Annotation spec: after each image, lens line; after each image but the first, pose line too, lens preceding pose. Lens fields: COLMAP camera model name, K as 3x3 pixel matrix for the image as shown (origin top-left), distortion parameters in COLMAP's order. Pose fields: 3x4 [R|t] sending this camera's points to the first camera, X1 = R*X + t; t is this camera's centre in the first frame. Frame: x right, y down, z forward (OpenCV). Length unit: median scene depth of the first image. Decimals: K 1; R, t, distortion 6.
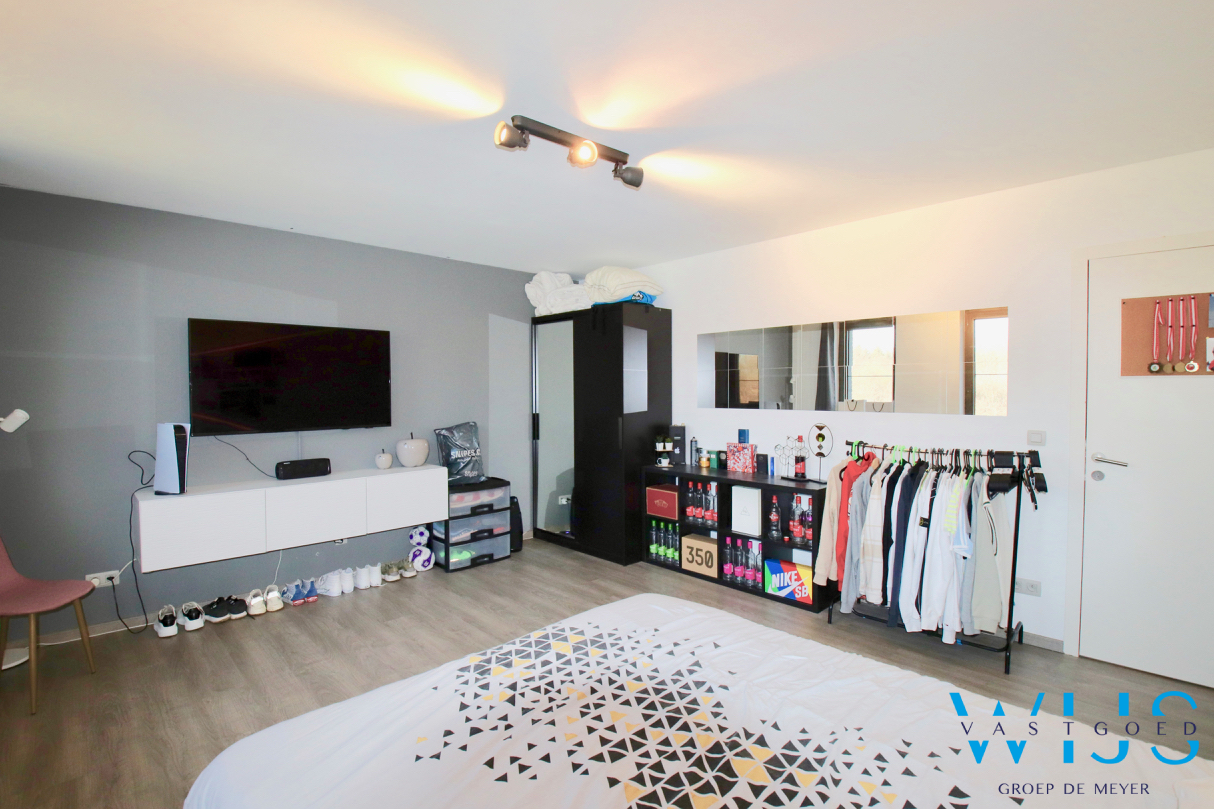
lens RADIAL K [[563.2, 0, 607.9], [0, 563.2, 399.2], [0, 0, 1]] dist [-0.000541, -0.000274]
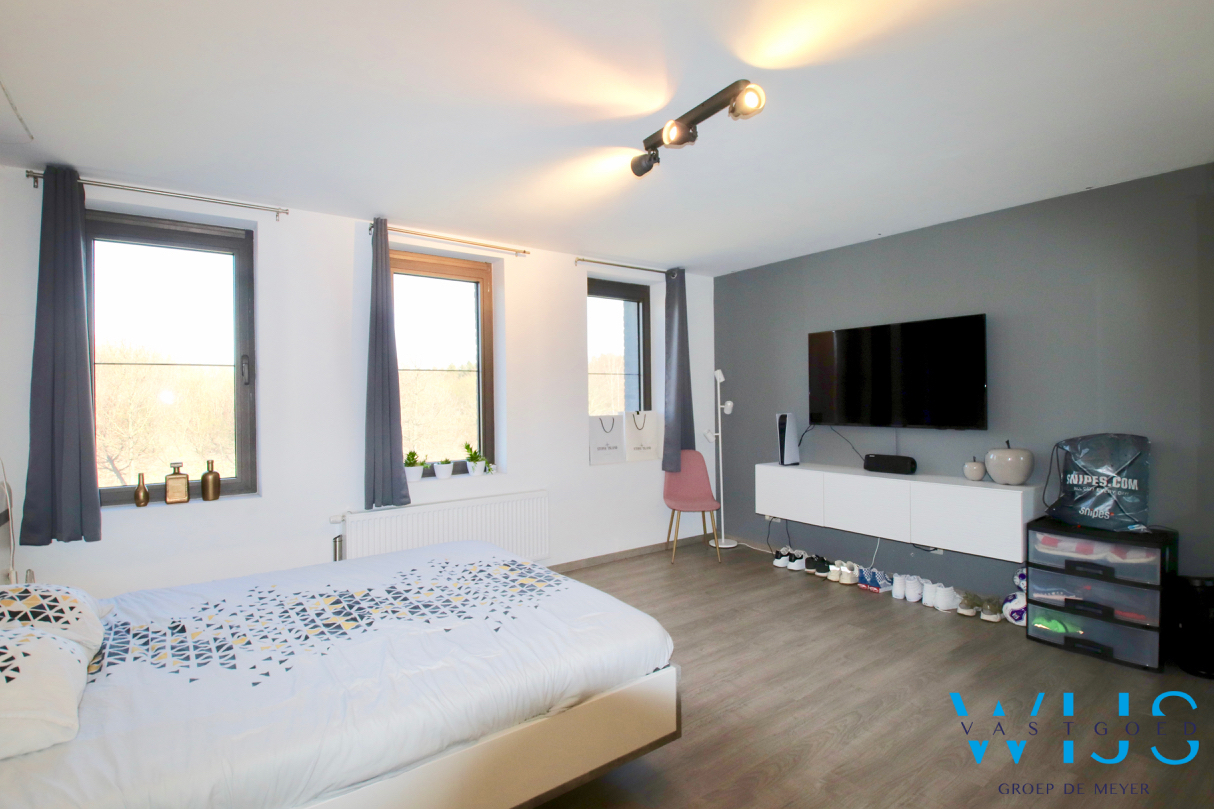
lens RADIAL K [[581.1, 0, 606.1], [0, 581.1, 401.5], [0, 0, 1]] dist [-0.013526, -0.001247]
pose [[-0.117256, 0.010548, -0.993046, 0.633931], [-0.010143, 0.999879, 0.011818, 0.002517], [0.993050, 0.011458, -0.117134, 0.685653]]
